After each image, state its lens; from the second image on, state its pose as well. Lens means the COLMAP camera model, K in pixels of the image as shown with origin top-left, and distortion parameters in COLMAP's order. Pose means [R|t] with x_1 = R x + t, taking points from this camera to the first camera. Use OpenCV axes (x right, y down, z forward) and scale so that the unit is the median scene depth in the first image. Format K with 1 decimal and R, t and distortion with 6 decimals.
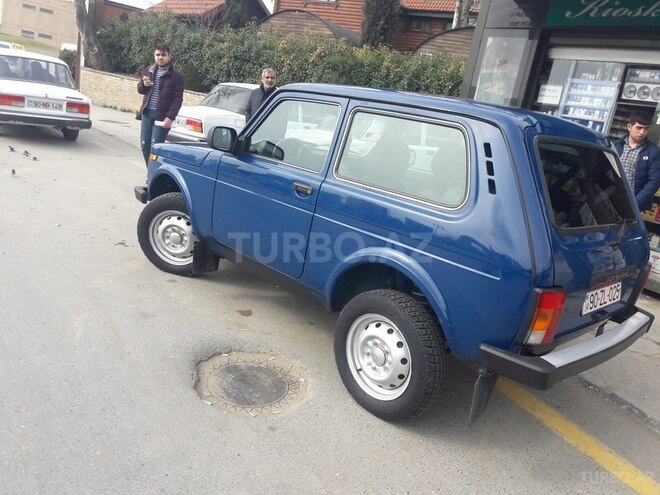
lens RADIAL K [[534.6, 0, 330.0], [0, 534.6, 247.5], [0, 0, 1]] dist [0.049402, -0.124068]
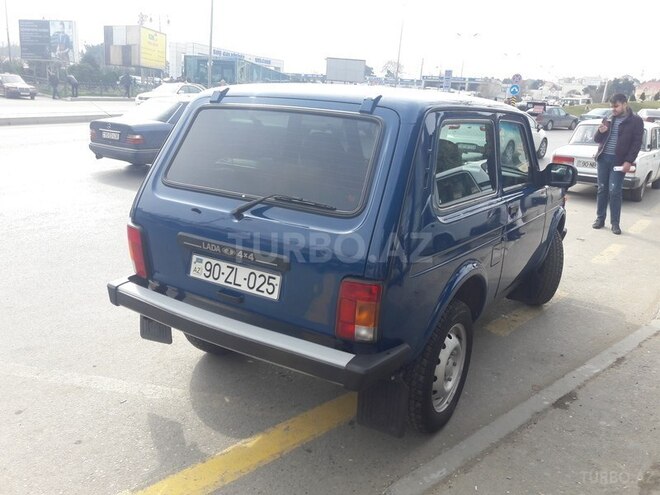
lens RADIAL K [[534.6, 0, 330.0], [0, 534.6, 247.5], [0, 0, 1]] dist [0.049402, -0.124068]
pose [[0.269286, 0.103398, -0.957494, 0.624512], [-0.257393, 0.965780, 0.031903, -0.008771], [0.928027, 0.237861, 0.286685, 0.402914]]
